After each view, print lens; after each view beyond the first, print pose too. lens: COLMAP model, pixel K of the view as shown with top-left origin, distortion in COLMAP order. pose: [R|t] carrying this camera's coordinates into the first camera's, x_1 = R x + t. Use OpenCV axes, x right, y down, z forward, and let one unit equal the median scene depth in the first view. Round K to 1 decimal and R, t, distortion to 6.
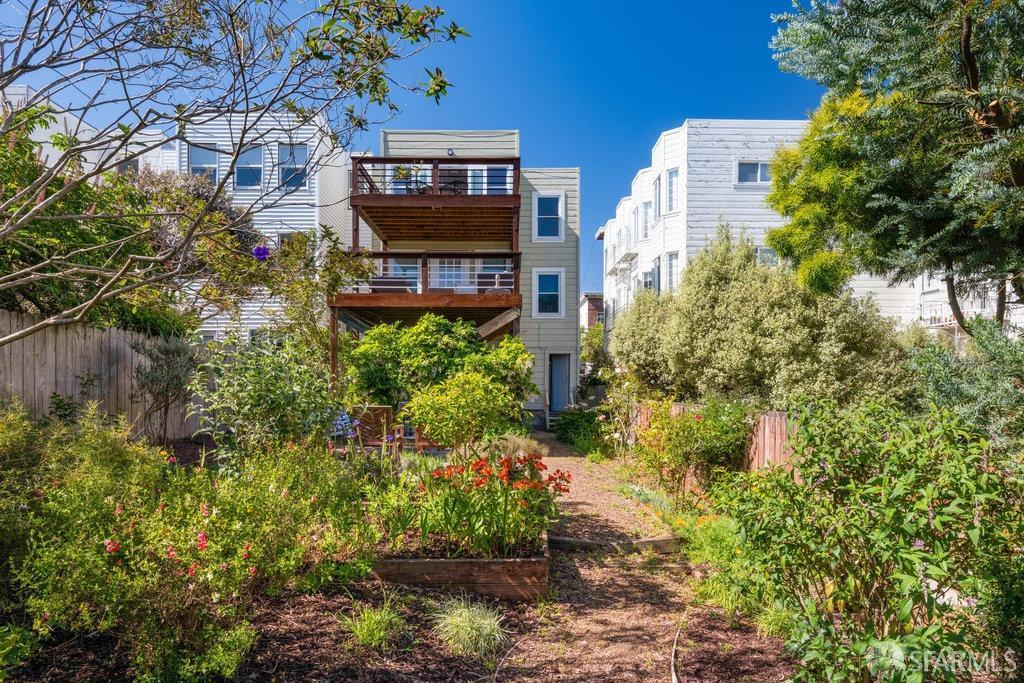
lens RADIAL K [[601.3, 0, 517.2], [0, 601.3, 393.9], [0, 0, 1]] dist [-0.001278, -0.001228]
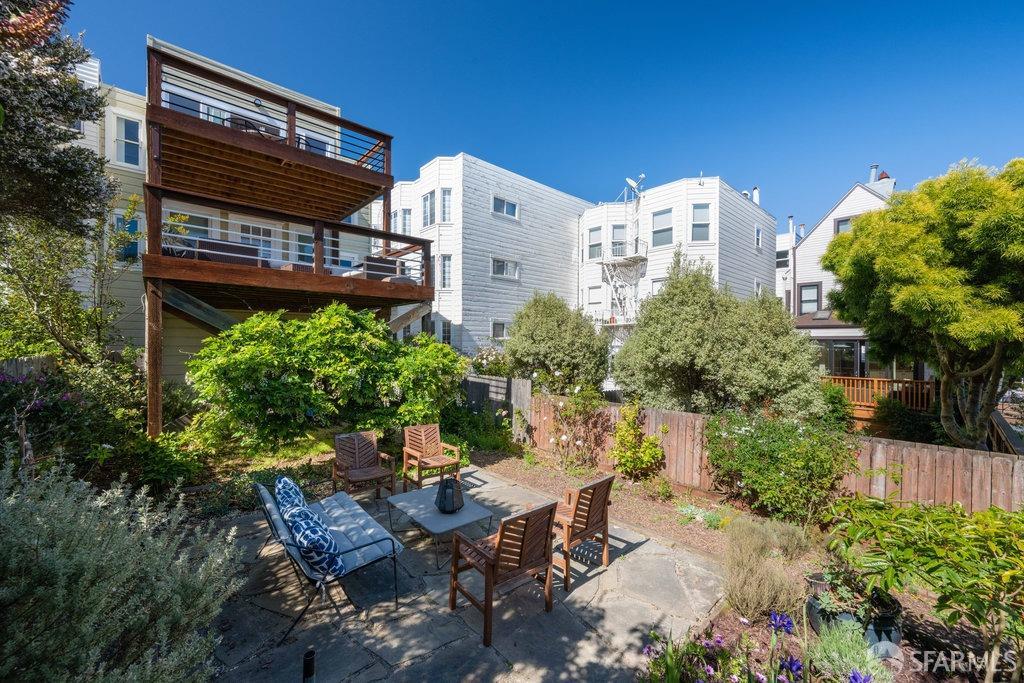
lens RADIAL K [[397.0, 0, 511.7], [0, 397.0, 342.7], [0, 0, 1]] dist [-0.001432, -0.000082]
pose [[0.740851, -0.000378, 0.671669, -0.303464], [0.004822, 0.999977, -0.004755, -0.076802], [-0.671652, 0.006762, 0.740836, 0.467042]]
